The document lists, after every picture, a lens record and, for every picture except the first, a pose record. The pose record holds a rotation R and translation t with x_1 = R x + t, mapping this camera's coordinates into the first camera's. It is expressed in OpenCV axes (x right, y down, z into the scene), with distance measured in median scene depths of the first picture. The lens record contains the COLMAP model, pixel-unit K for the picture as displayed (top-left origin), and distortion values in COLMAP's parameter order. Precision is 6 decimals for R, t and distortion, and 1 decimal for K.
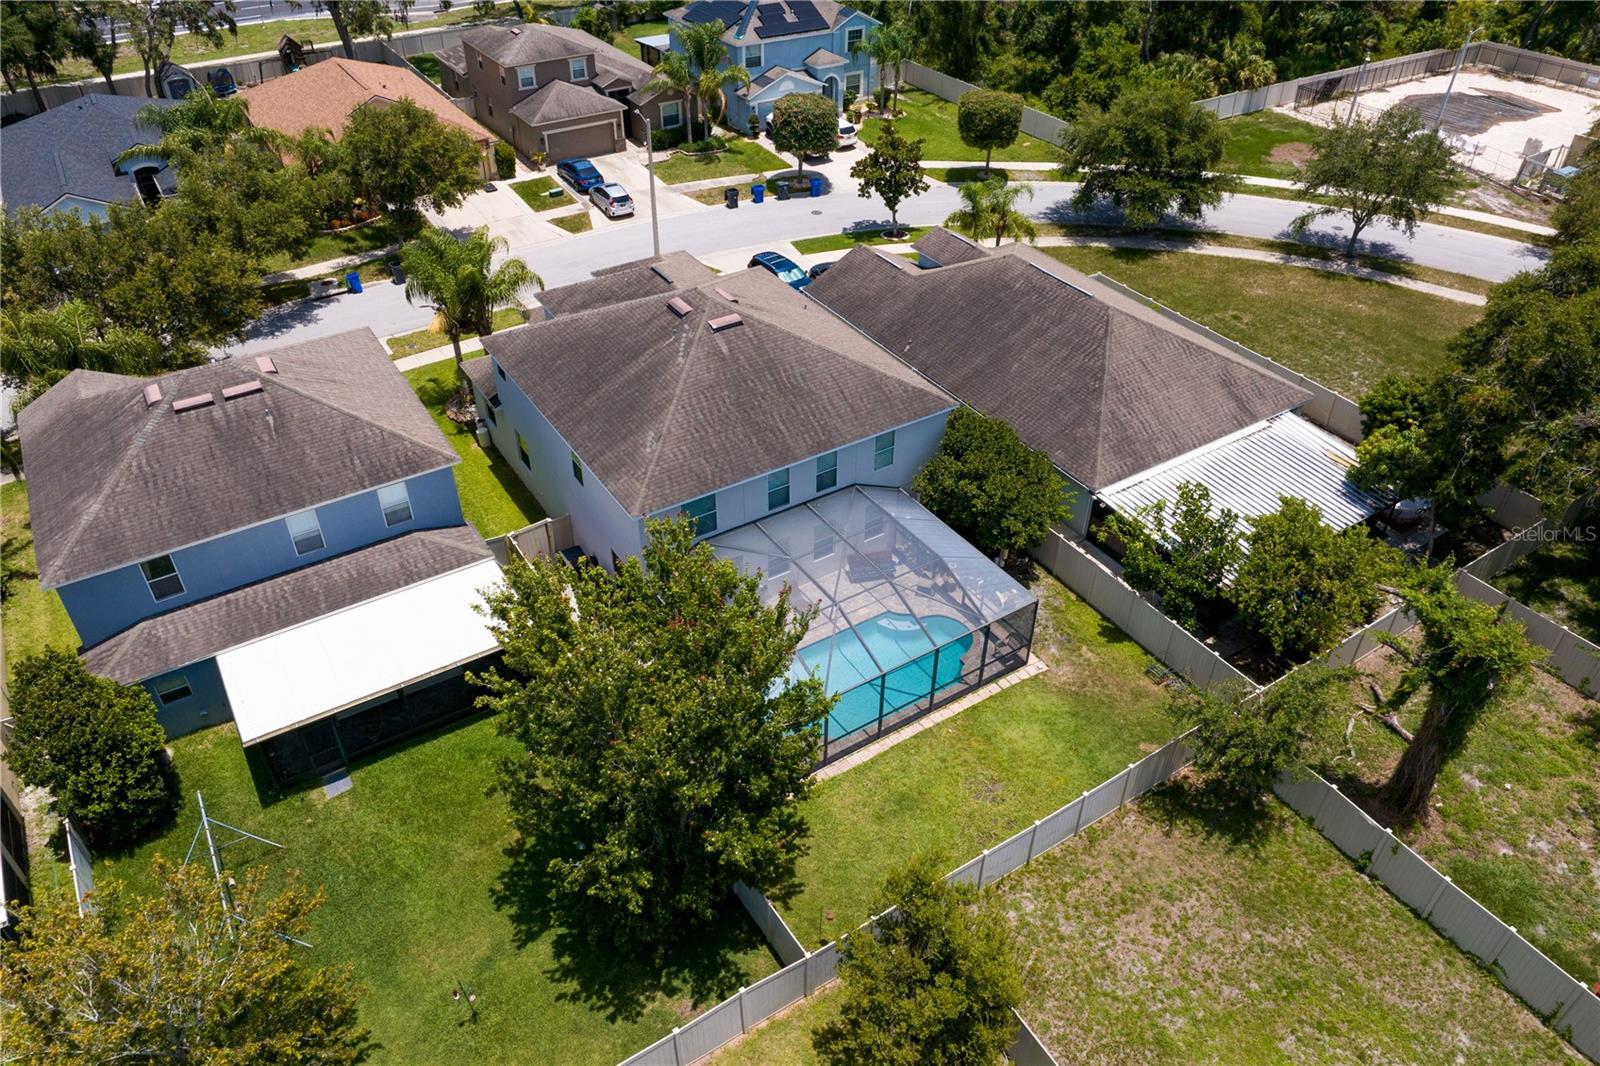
lens RADIAL K [[1127.4, 0, 806.2], [0, 1127.4, 533.5], [0, 0, 1]] dist [-0.043946, 0.005378]
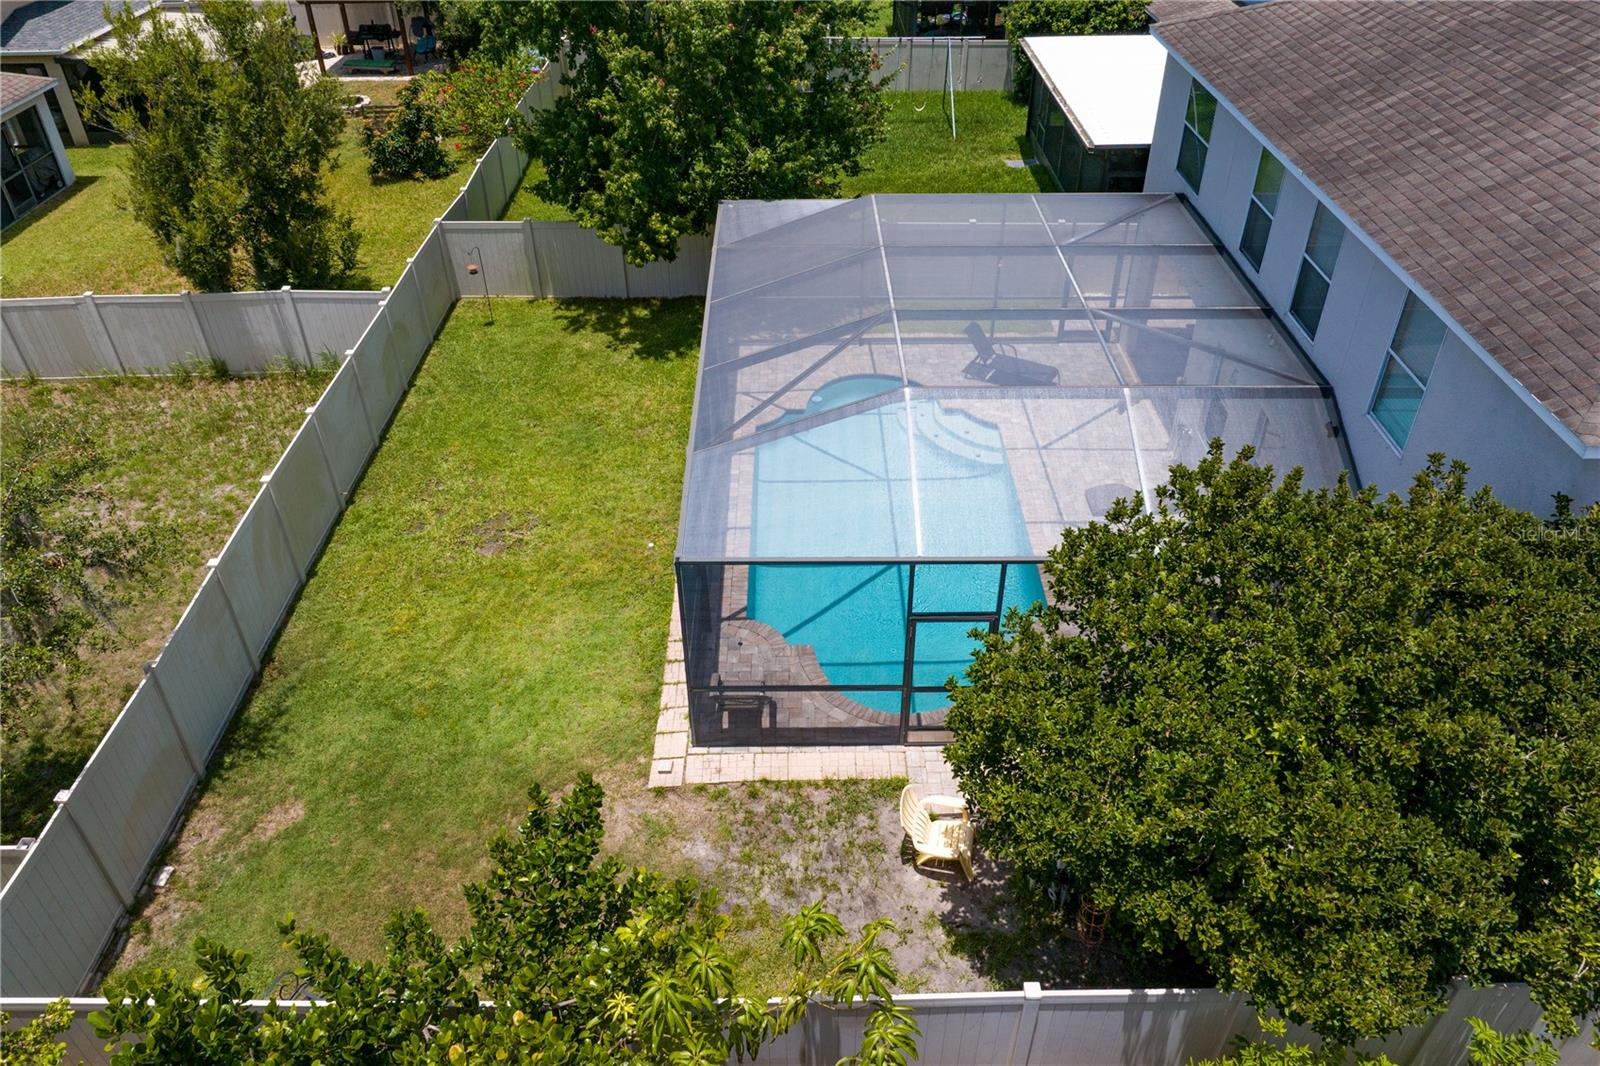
lens RADIAL K [[1127.4, 0, 796.6], [0, 1127.4, 519.3], [0, 0, 1]] dist [-0.043946, 0.005378]
pose [[-0.537620, 0.501101, -0.678132, 0.223301], [-0.511985, 0.445010, 0.734737, -0.113521], [0.669953, 0.742202, 0.017310, 0.556959]]
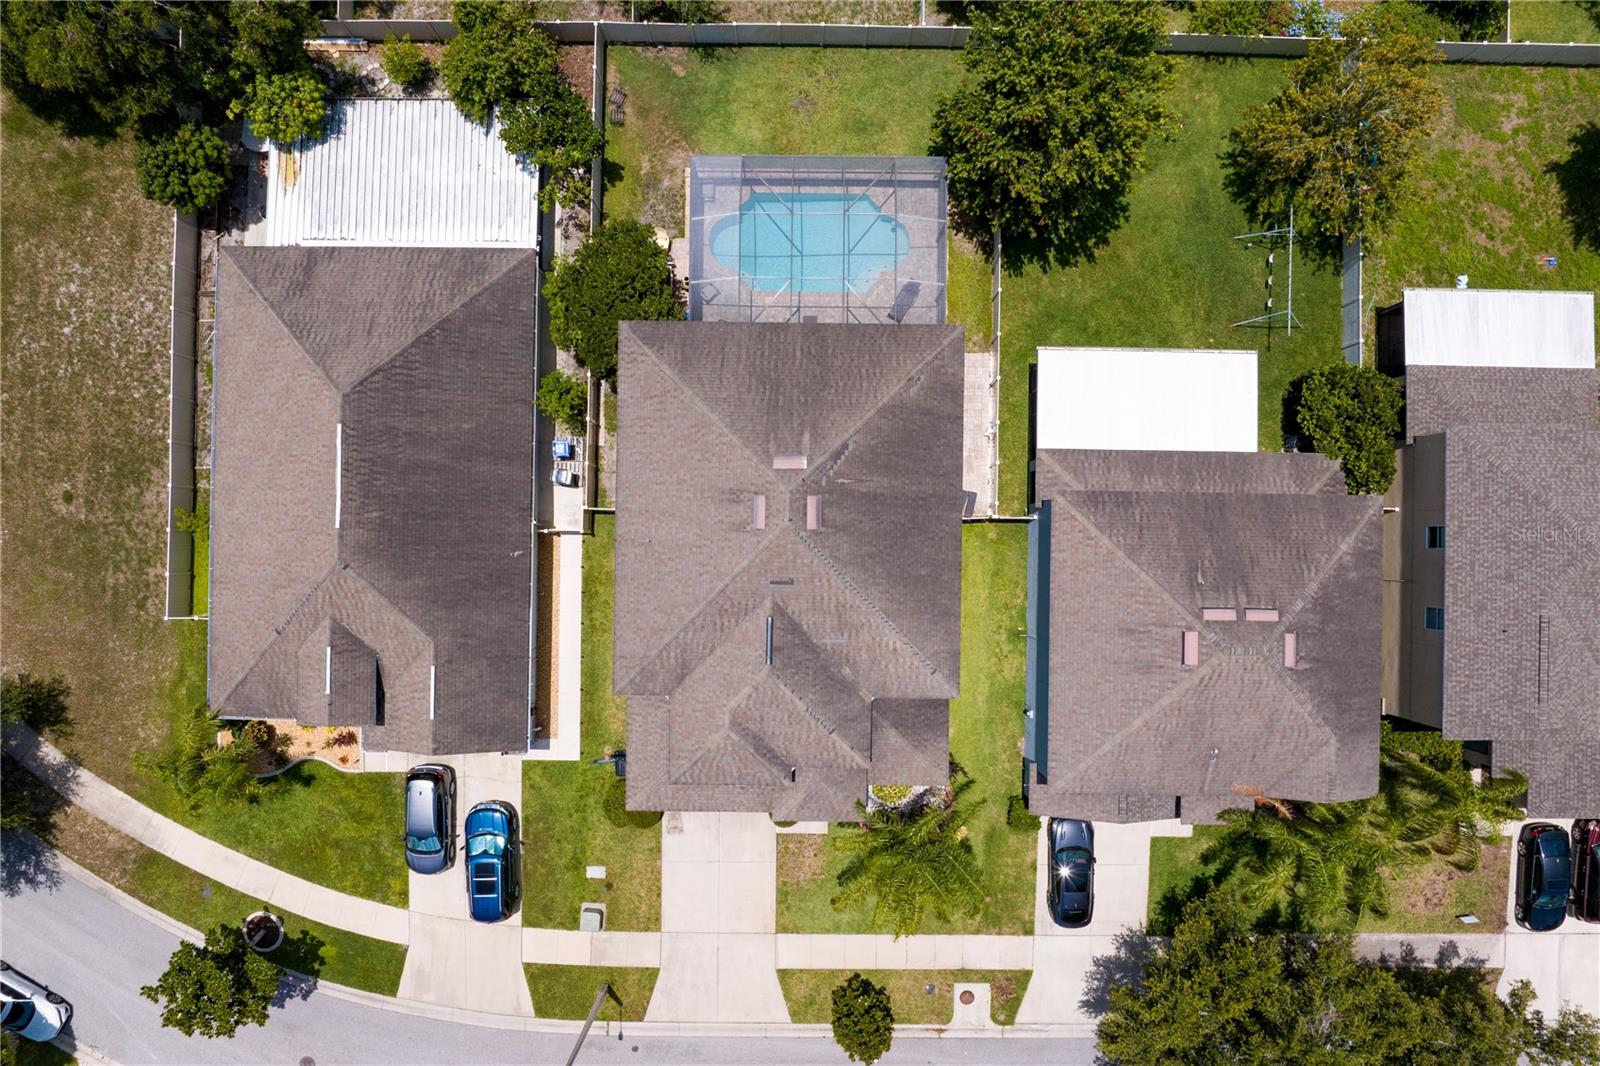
lens RADIAL K [[1127.4, 0, 811.3], [0, 1127.4, 552.5], [0, 0, 1]] dist [-0.043946, 0.005378]
pose [[-0.834368, -0.551132, -0.009089, -0.074425], [0.326014, -0.506720, 0.798091, -0.612297], [-0.444460, 0.662939, 0.602468, 0.267826]]
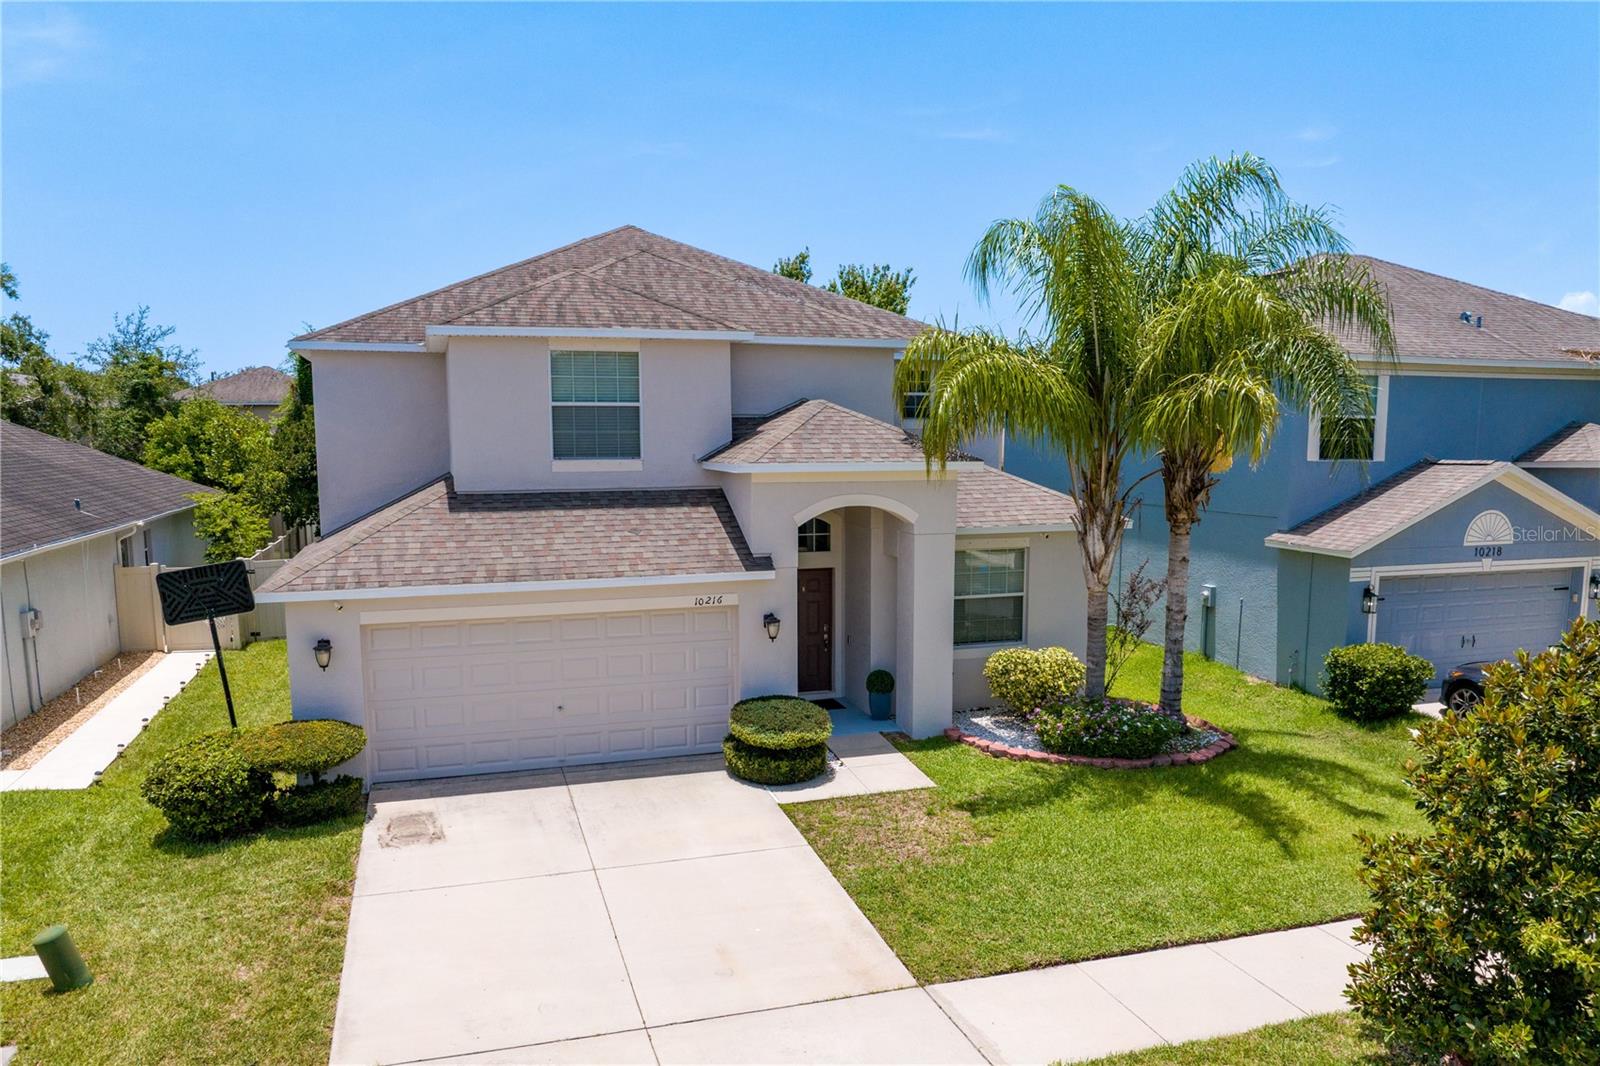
lens RADIAL K [[1127.4, 0, 813.5], [0, 1127.4, 597.2], [0, 0, 1]] dist [-0.043946, 0.005378]
pose [[-0.968903, -0.036327, 0.244762, -0.219743], [0.149549, 0.702096, 0.696202, -0.305450], [-0.197137, 0.711156, -0.674830, 0.952294]]
